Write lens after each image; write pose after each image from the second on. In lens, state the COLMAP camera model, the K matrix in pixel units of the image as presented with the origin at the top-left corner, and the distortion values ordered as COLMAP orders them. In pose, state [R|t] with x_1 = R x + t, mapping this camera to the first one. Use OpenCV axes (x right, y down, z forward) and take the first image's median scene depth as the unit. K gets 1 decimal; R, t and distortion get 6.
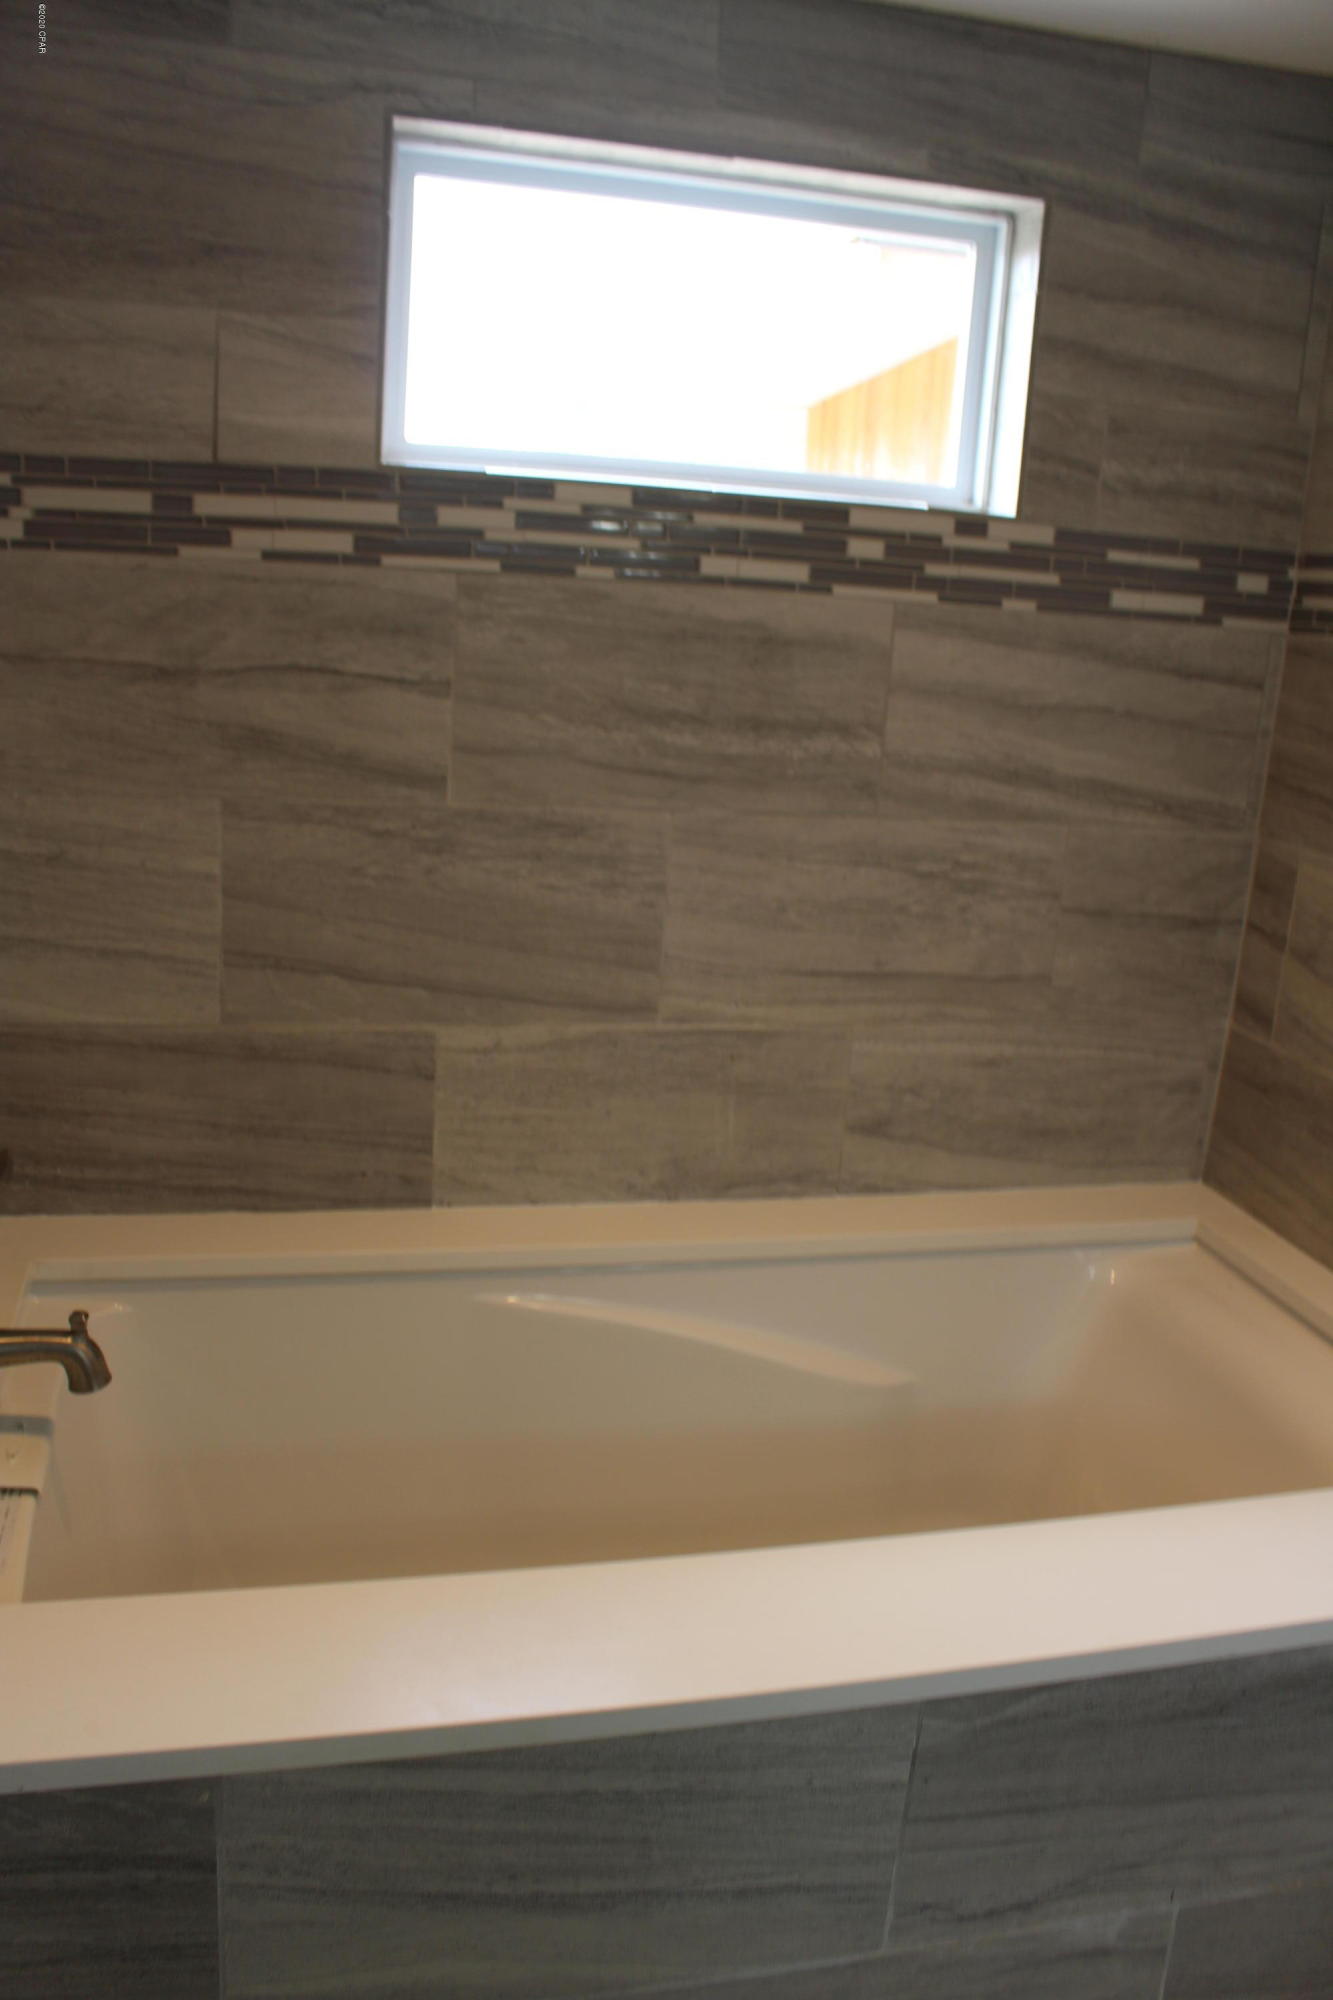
lens RADIAL K [[1654.9, 0, 666.5], [0, 1654.9, 1000.0], [0, 0, 1]] dist [-0.164246, 0.136715]
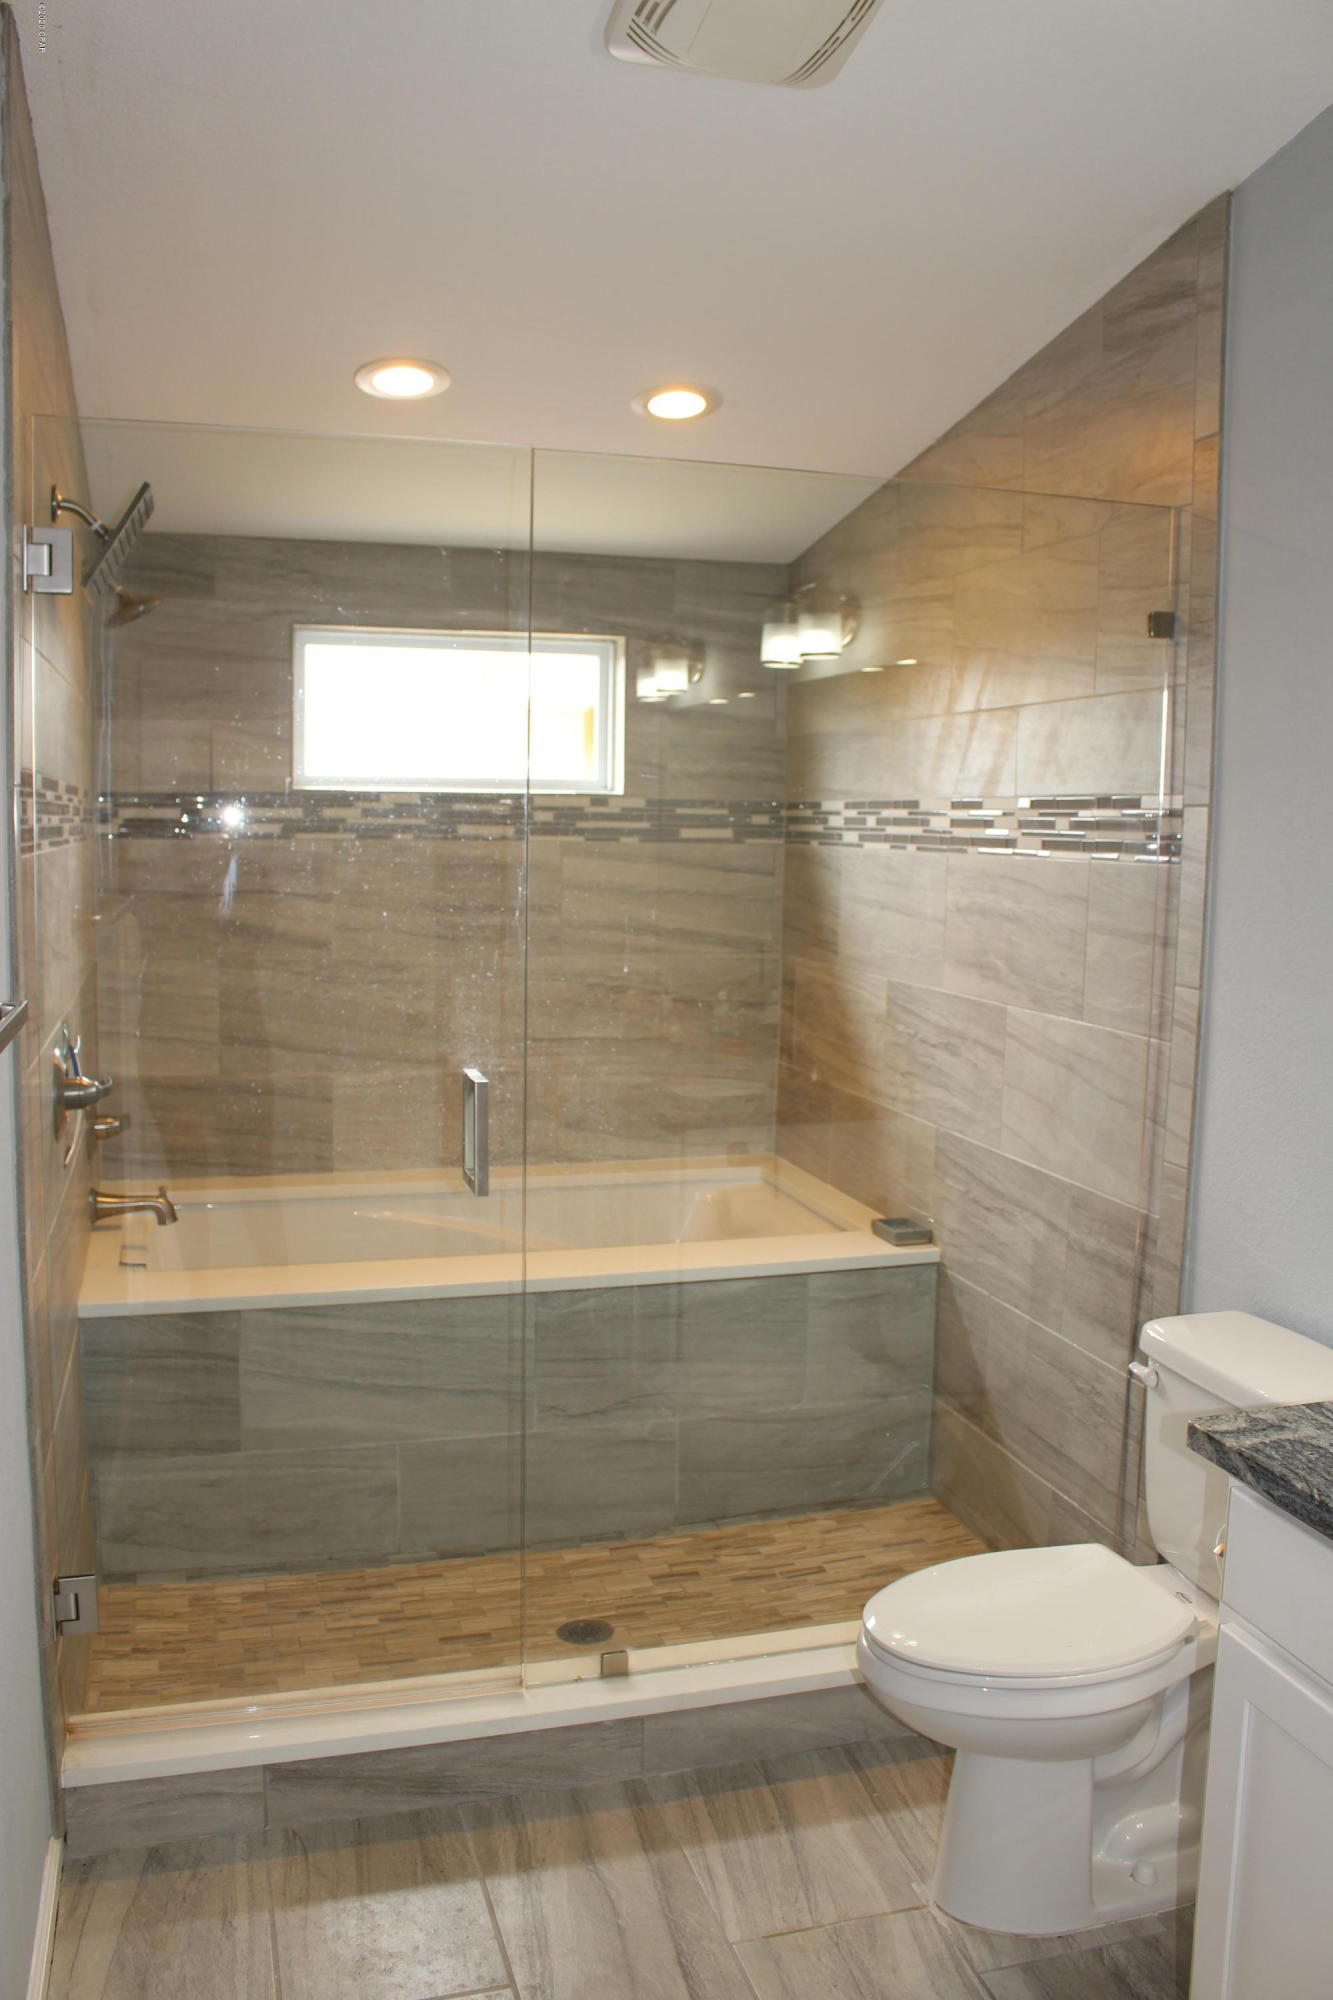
lens RADIAL K [[1654.9, 0, 666.5], [0, 1654.9, 1000.0], [0, 0, 1]] dist [-0.164246, 0.136715]
pose [[0.997588, -0.055587, 0.041563, 0.176748], [0.061048, 0.987639, -0.144367, 0.236222], [-0.033024, 0.146556, 0.988651, -0.932085]]
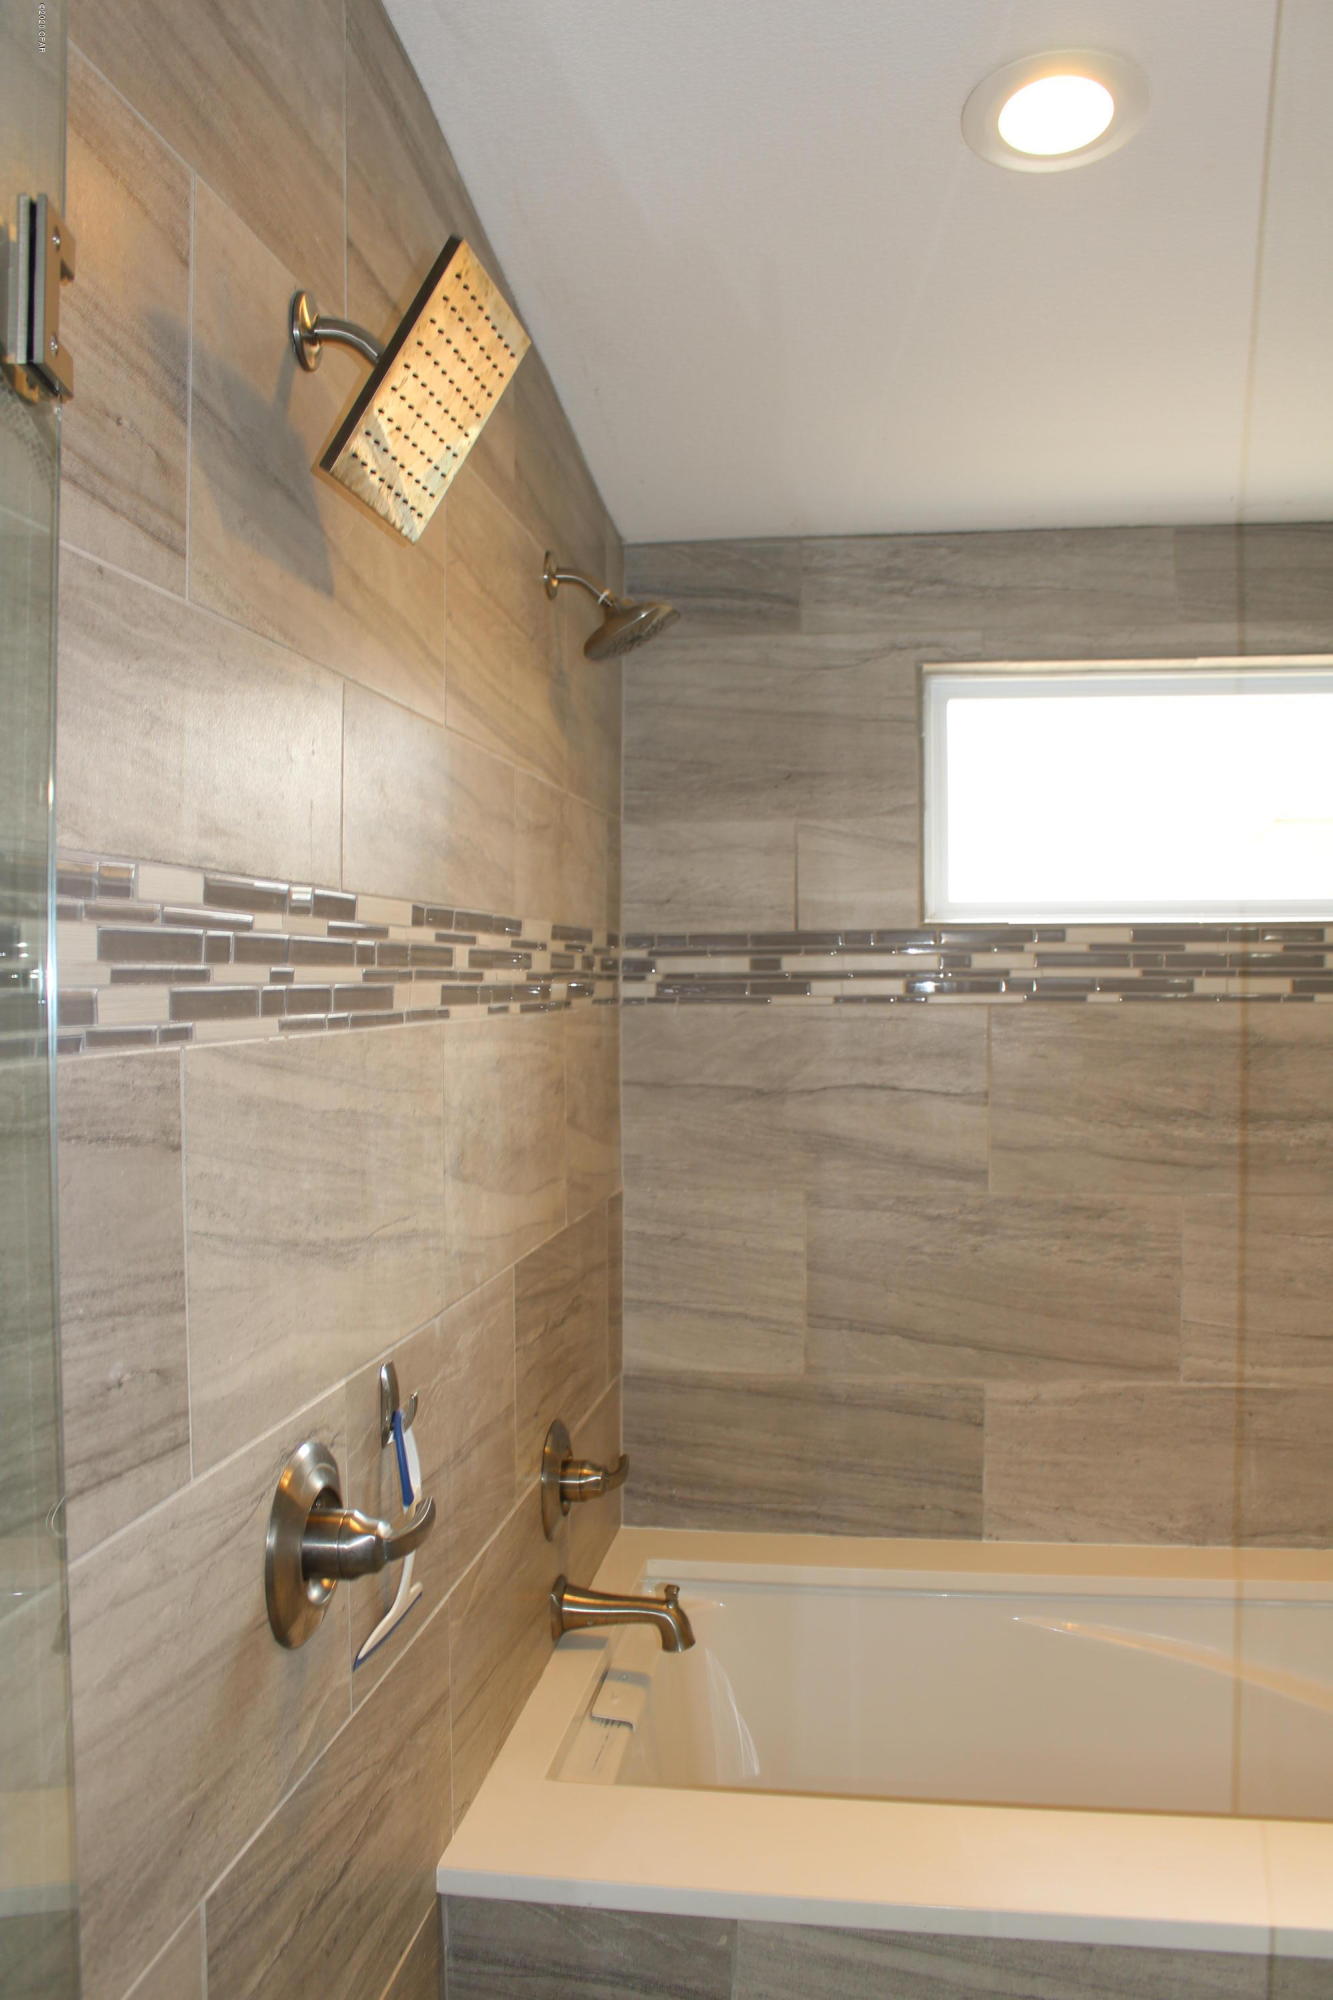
lens RADIAL K [[1654.9, 0, 666.5], [0, 1654.9, 1000.0], [0, 0, 1]] dist [-0.164246, 0.136715]
pose [[0.919960, -0.066026, -0.386411, 0.123860], [-0.033298, 0.968990, -0.244848, 0.046507], [0.390595, 0.238117, 0.889233, -0.197883]]
